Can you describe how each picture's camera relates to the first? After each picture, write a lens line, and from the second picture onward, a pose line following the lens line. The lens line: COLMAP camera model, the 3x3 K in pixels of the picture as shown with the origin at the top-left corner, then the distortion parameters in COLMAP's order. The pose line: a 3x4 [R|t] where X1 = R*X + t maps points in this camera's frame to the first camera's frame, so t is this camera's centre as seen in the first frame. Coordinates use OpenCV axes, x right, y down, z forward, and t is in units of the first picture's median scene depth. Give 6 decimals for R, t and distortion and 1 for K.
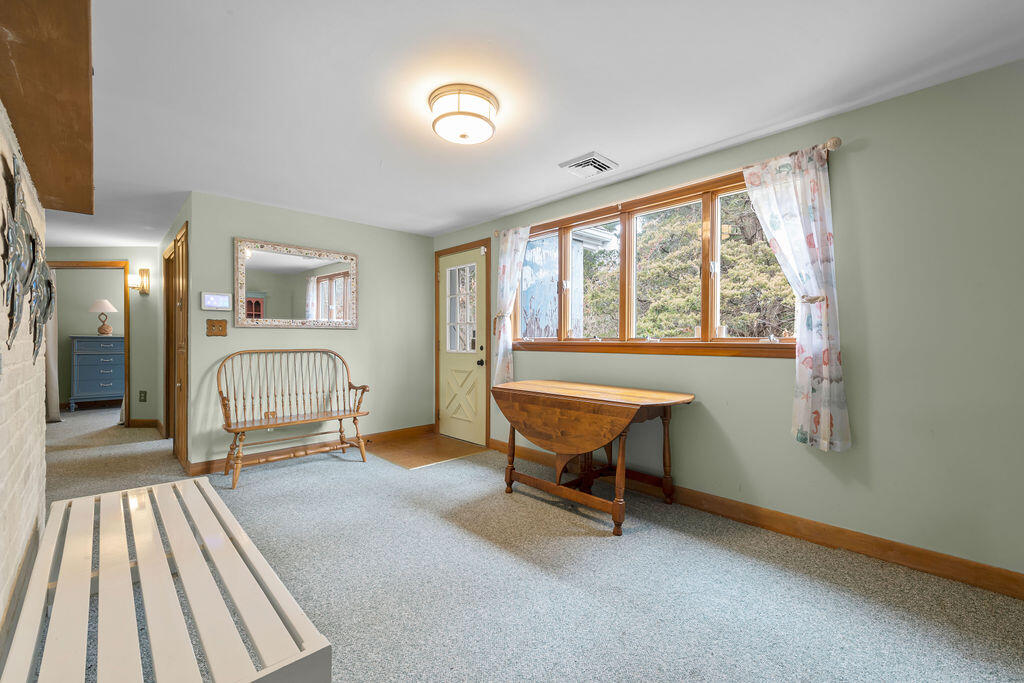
lens RADIAL K [[427.5, 0, 516.6], [0, 427.5, 341.1], [0, 0, 1]] dist [0.009444, -0.000733]
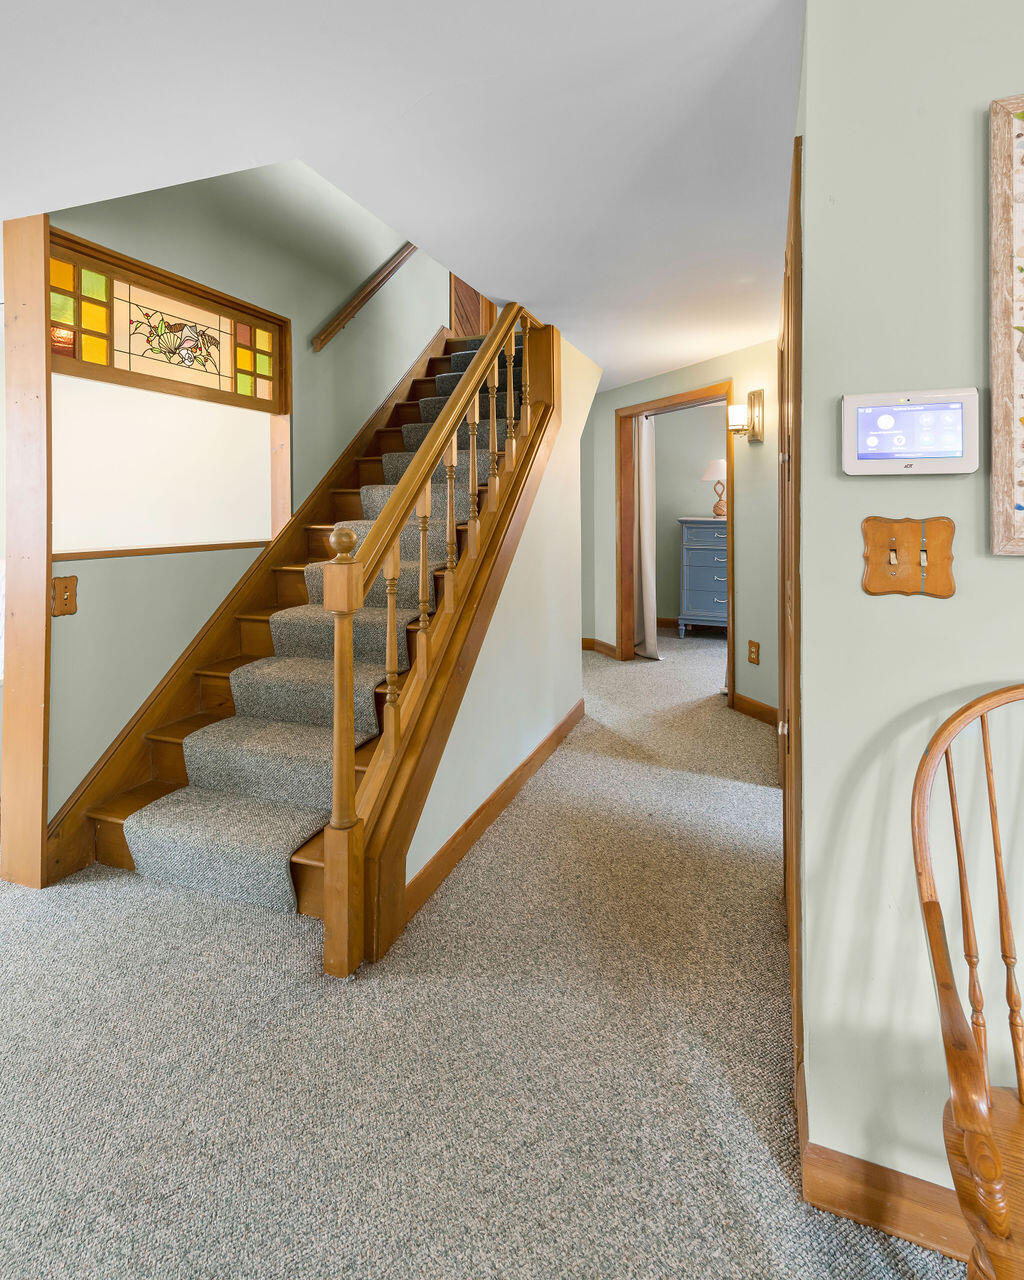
lens RADIAL K [[650.9, 0, 519.2], [0, 650.9, 501.0], [0, 0, 1]] dist [0.010919, -0.000532]
pose [[0.428255, -0.006046, -0.903638, -0.476808], [-0.003635, 0.999958, -0.008413, -0.054297], [0.903651, 0.006888, 0.428215, 0.671593]]
